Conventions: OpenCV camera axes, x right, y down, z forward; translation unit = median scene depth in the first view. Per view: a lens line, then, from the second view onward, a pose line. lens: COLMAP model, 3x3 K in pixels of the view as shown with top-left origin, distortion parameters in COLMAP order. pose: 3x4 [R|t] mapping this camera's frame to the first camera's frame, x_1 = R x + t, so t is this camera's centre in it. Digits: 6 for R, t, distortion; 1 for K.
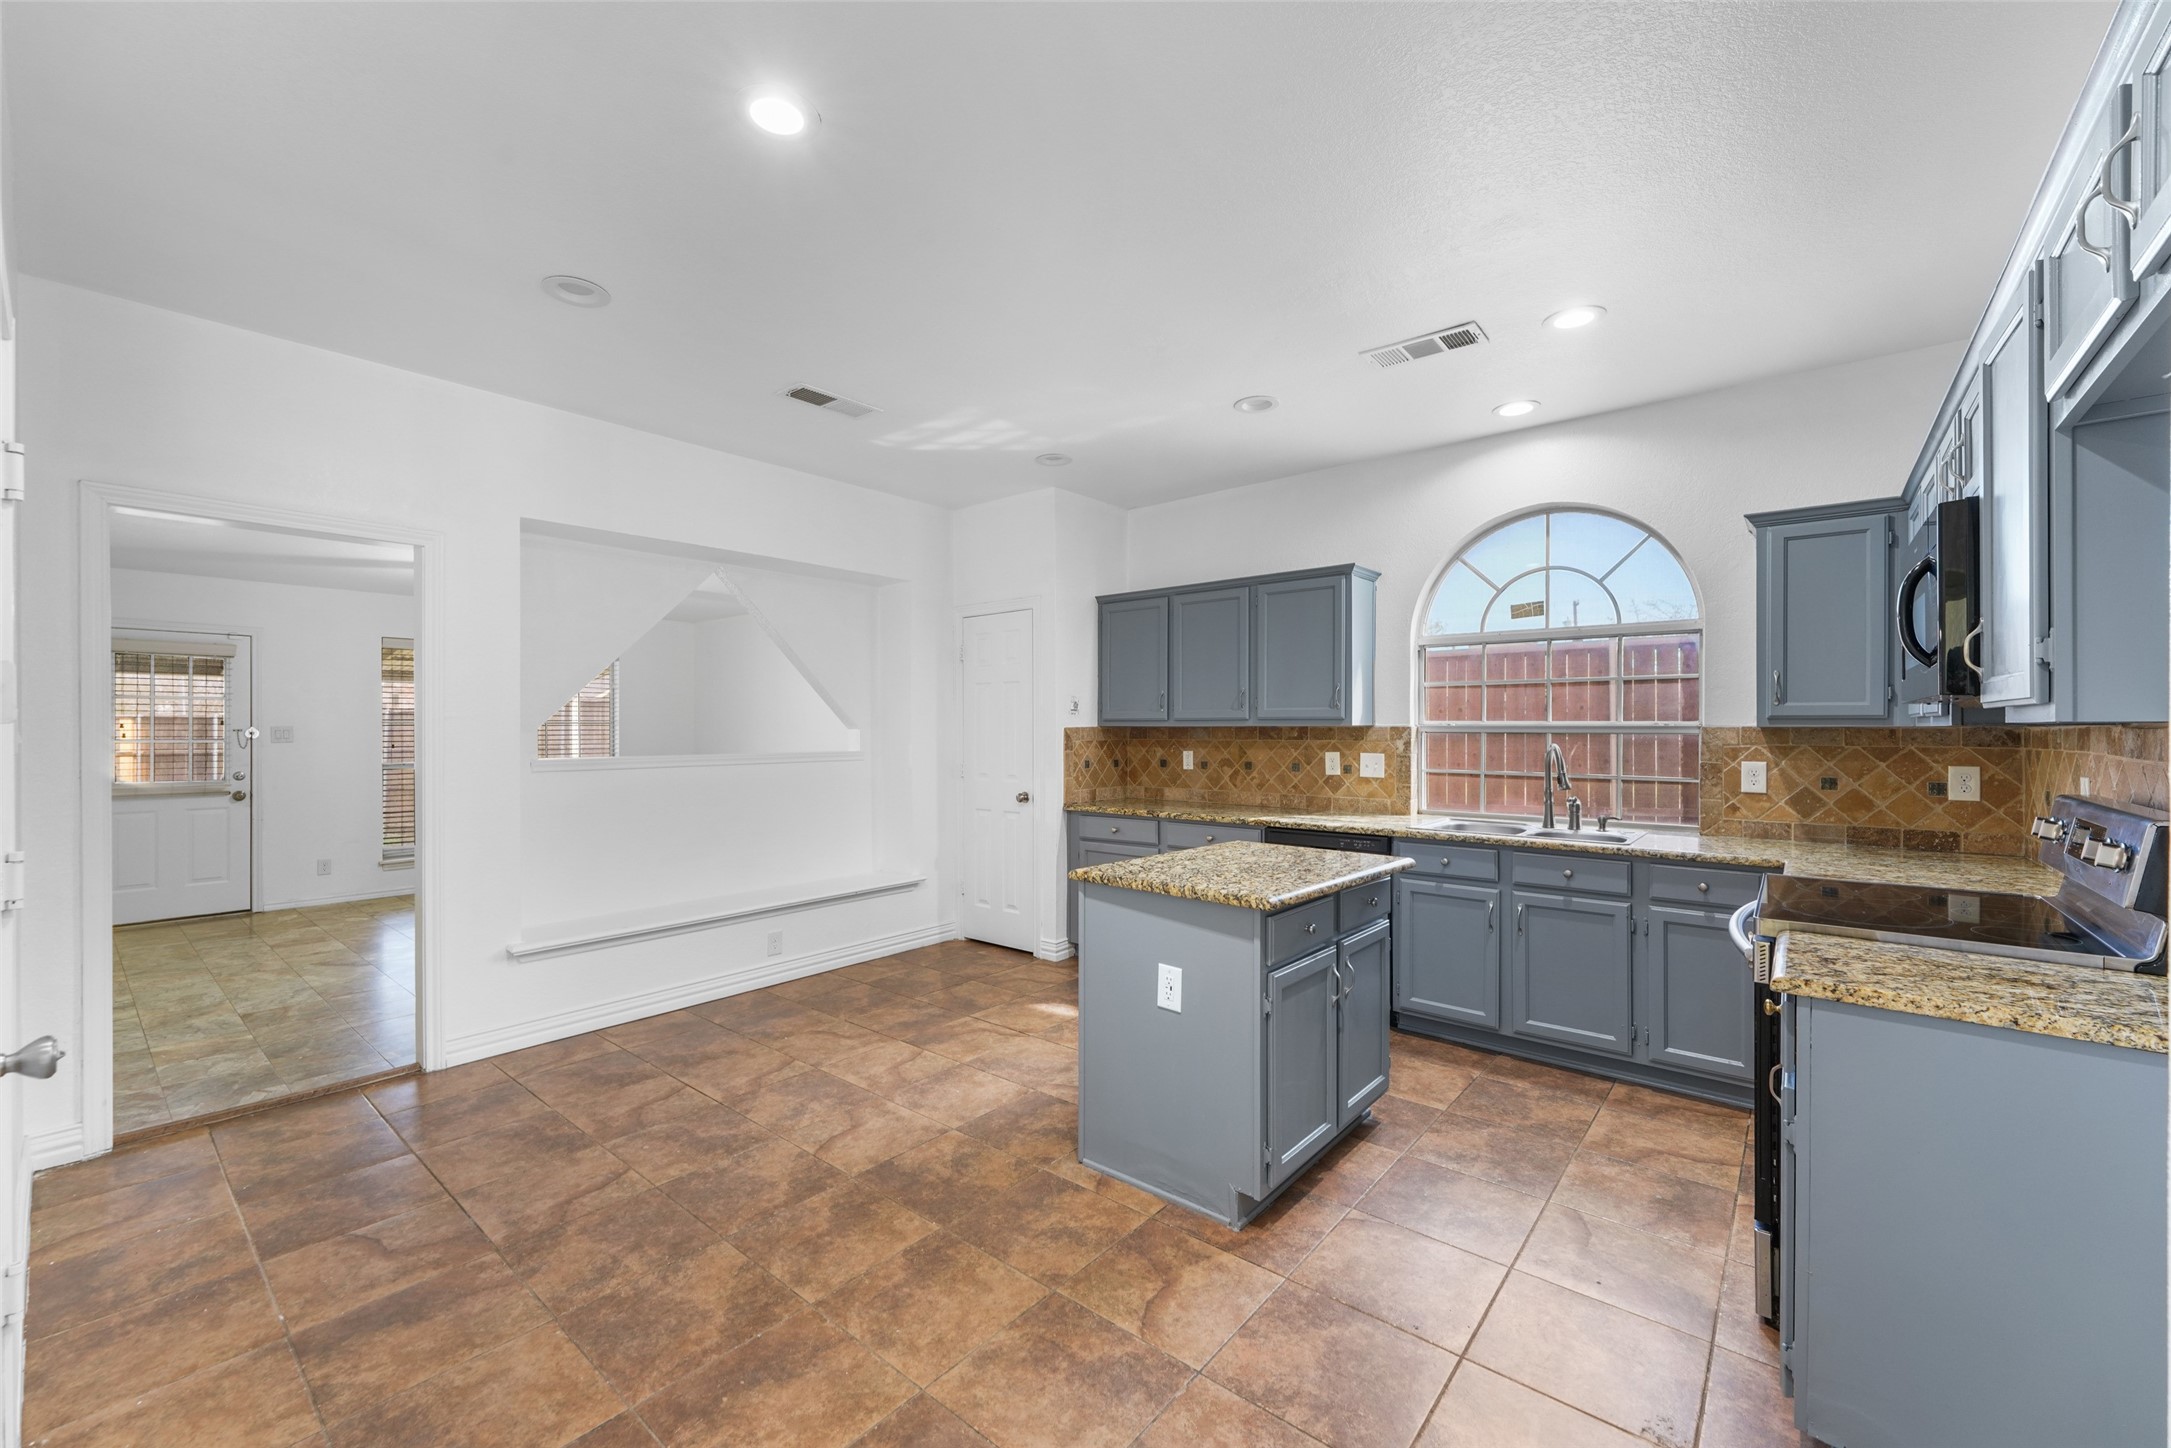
lens RADIAL K [[863.3, 0, 1072.2], [0, 863.3, 715.2], [0, 0, 1]] dist [0.013022, -0.005201]
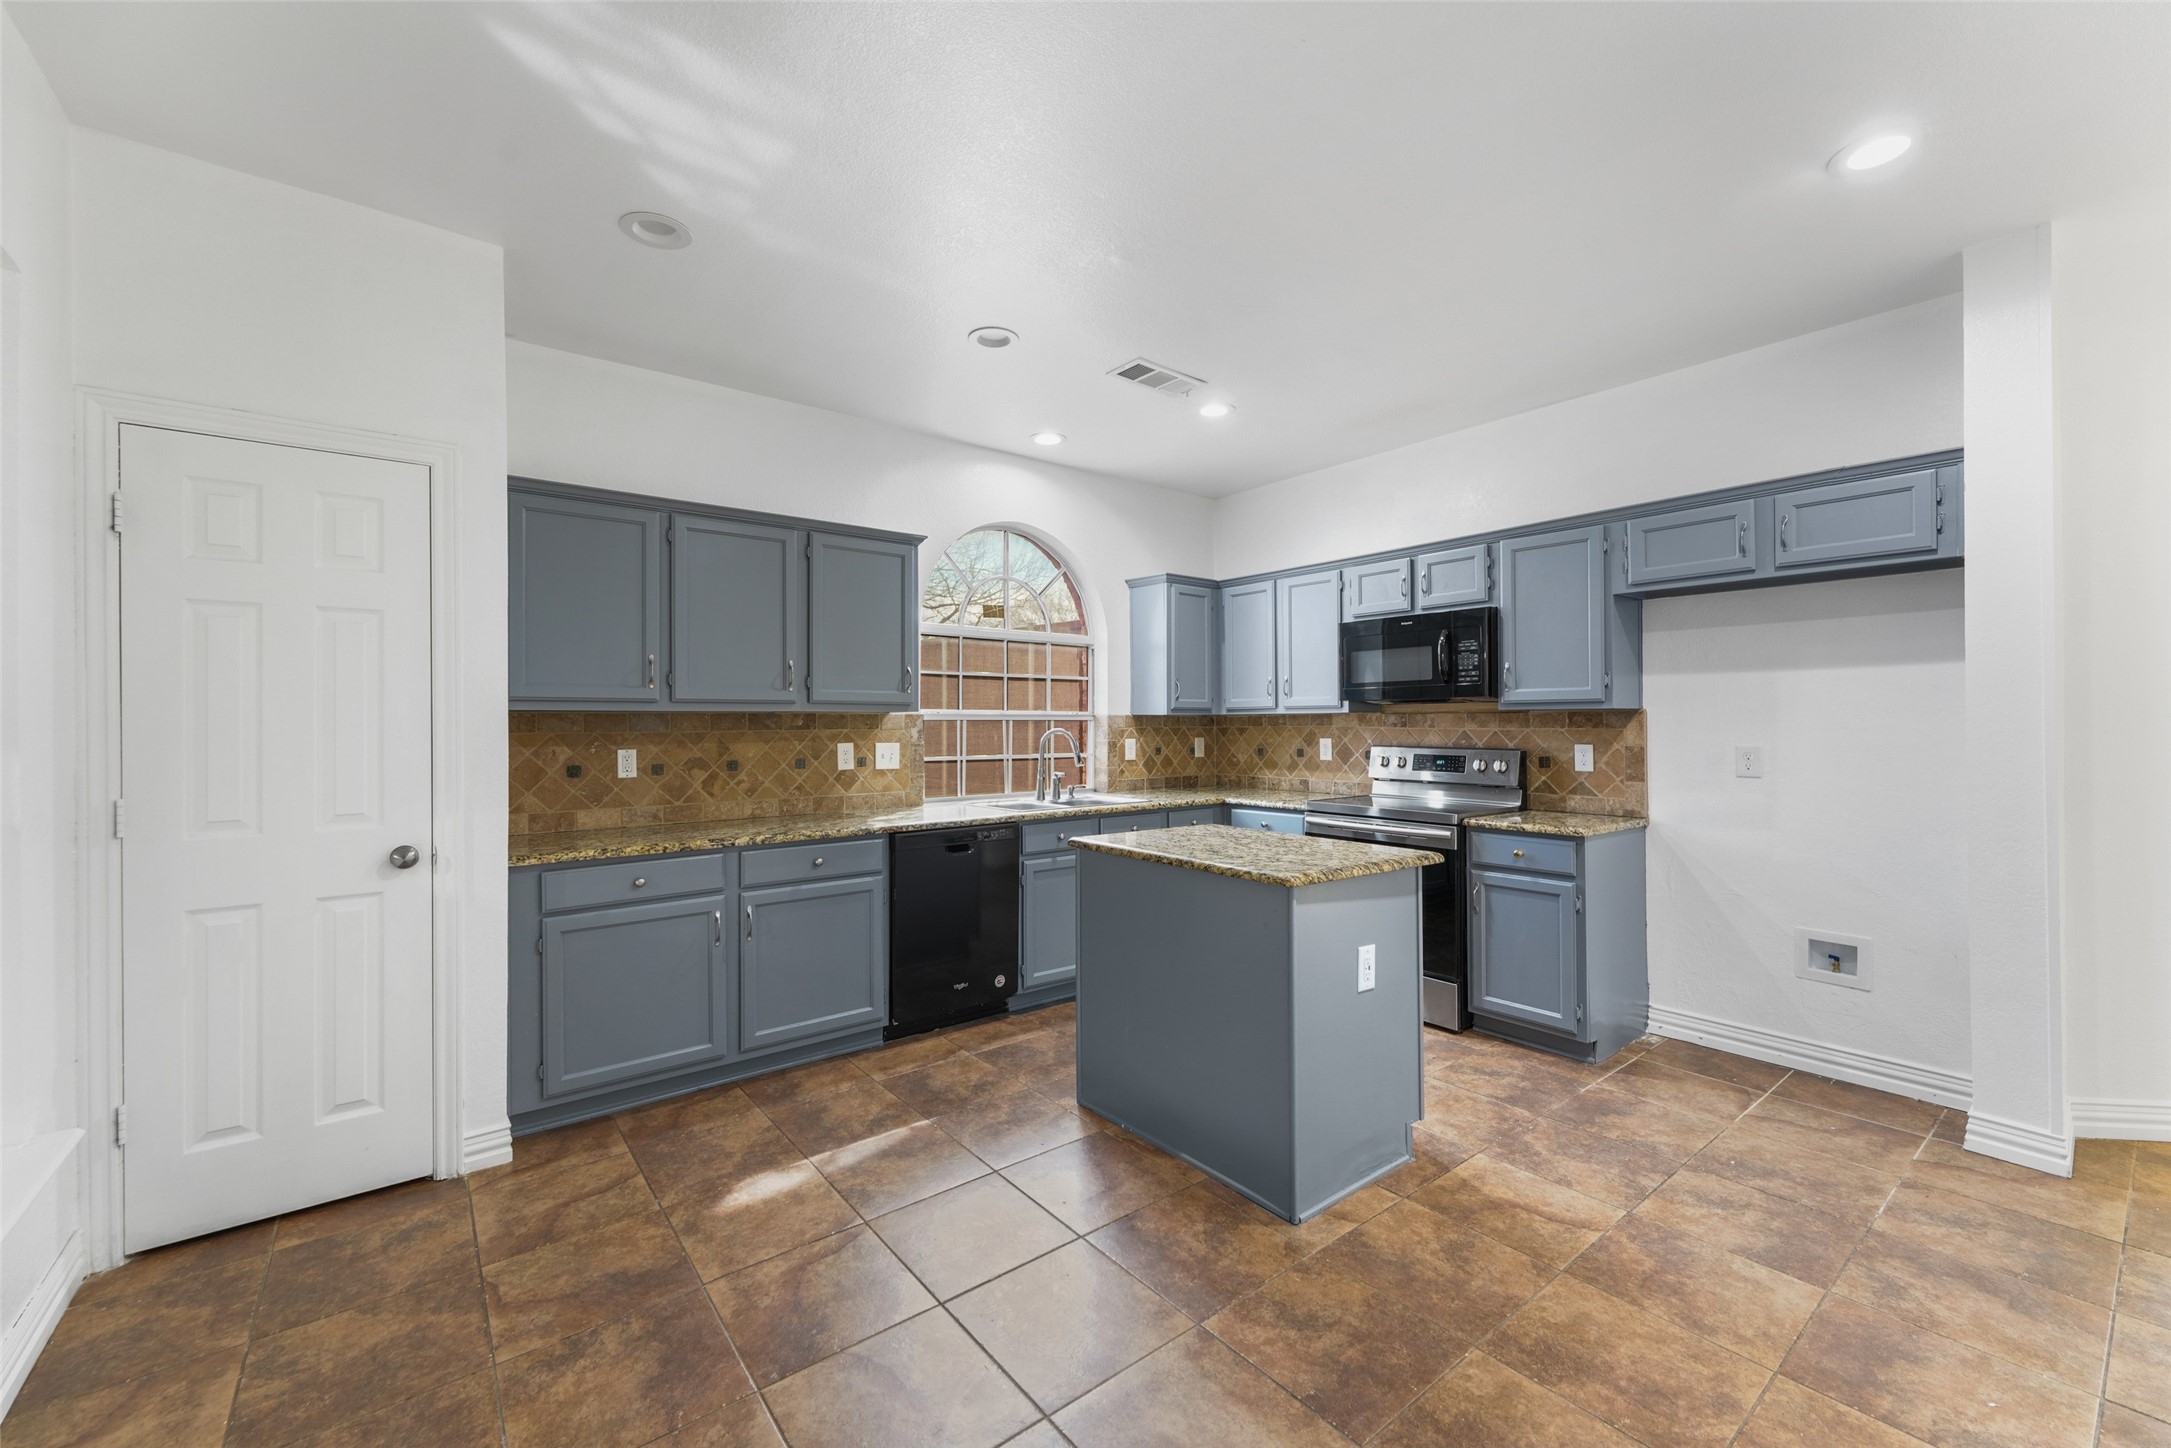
lens RADIAL K [[863.3, 0, 1072.2], [0, 863.3, 715.2], [0, 0, 1]] dist [0.013022, -0.005201]
pose [[0.204407, 0.007711, 0.978856, -0.548520], [-0.010172, 0.999932, -0.005753, 0.019258], [-0.978833, -0.008781, 0.204472, 0.665616]]
